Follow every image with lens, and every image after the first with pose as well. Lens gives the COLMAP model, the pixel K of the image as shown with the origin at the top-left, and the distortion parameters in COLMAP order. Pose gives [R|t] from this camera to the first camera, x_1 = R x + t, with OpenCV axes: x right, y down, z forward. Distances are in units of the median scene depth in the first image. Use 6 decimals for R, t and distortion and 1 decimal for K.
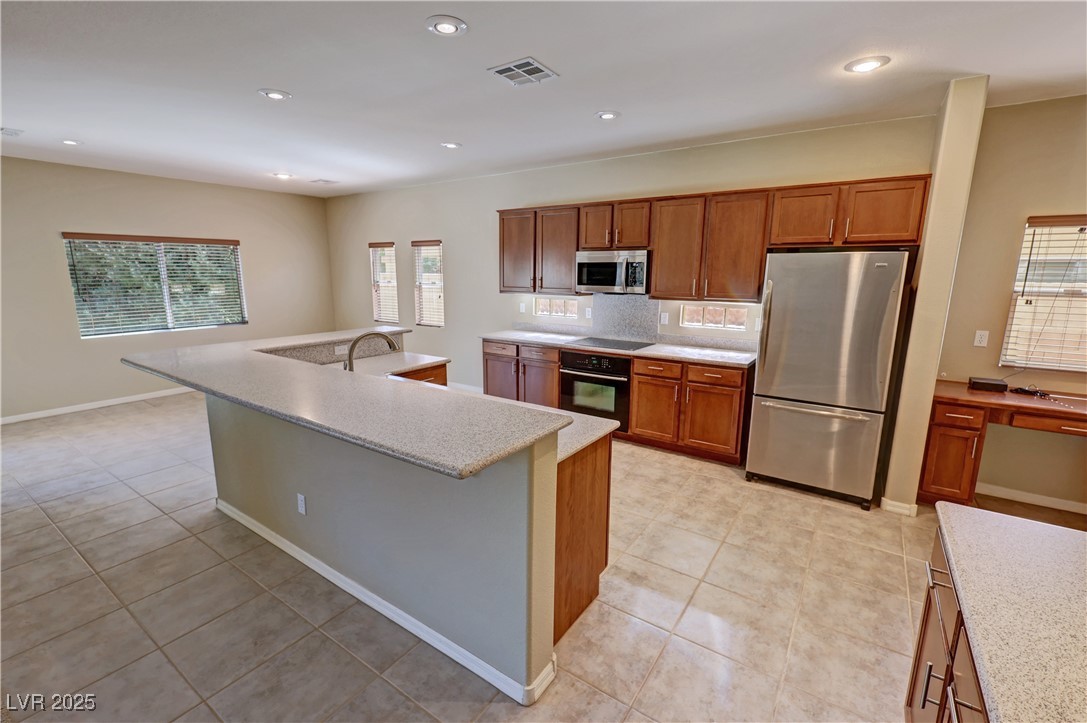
lens RADIAL K [[473.6, 0, 543.5], [0, 473.6, 361.5], [0, 0, 1]] dist [0.000906, 0.000002]
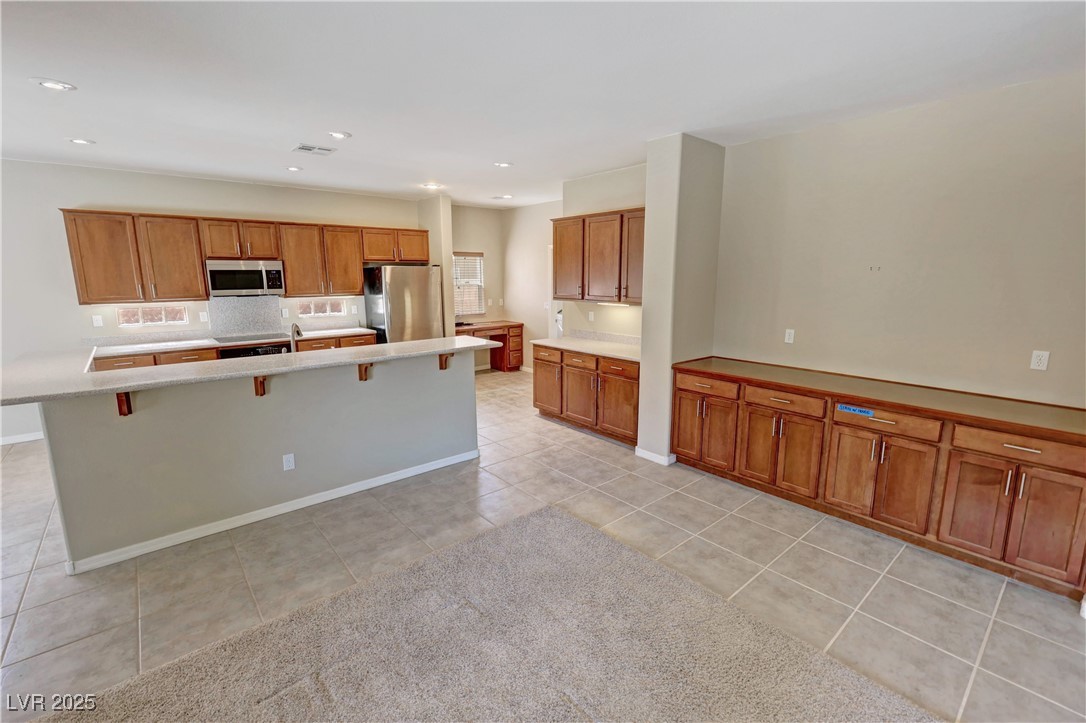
lens RADIAL K [[481.1, 0, 543.9], [0, 481.1, 357.2], [0, 0, 1]] dist [0.003776, -0.000514]
pose [[0.265379, -0.170614, 0.948928, -1.036042], [0.189519, 0.974247, 0.122165, -0.000211], [-0.945334, 0.147420, 0.290879, -0.044358]]
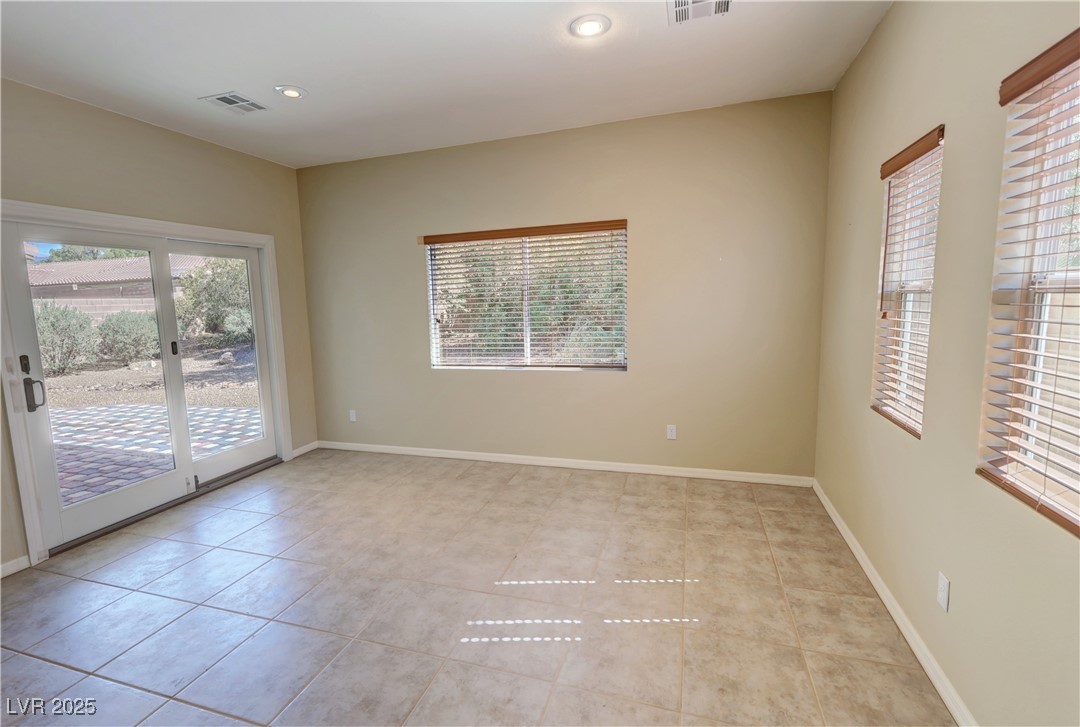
lens RADIAL K [[489.5, 0, 540.0], [0, 489.5, 363.5], [0, 0, 1]] dist [-0.001507, -0.000006]
pose [[0.293898, 0.115375, -0.948848, -0.213299], [-0.149367, 0.986036, 0.073632, -0.206757], [0.944094, 0.120087, 0.307027, 1.323928]]
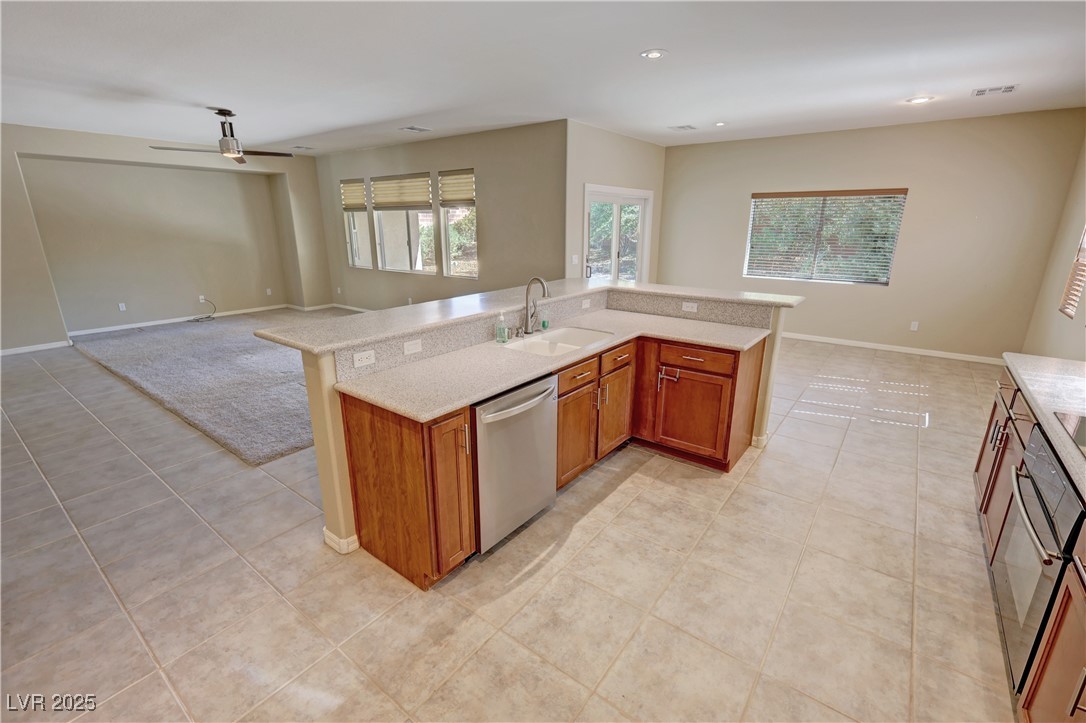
lens RADIAL K [[481.1, 0, 543.9], [0, 481.1, 357.2], [0, 0, 1]] dist [0.003776, -0.000514]
pose [[-0.050542, 0.268882, -0.961846, 0.546727], [-0.194139, 0.942061, 0.273552, -0.136250], [0.979671, 0.200557, 0.004586, 0.720674]]
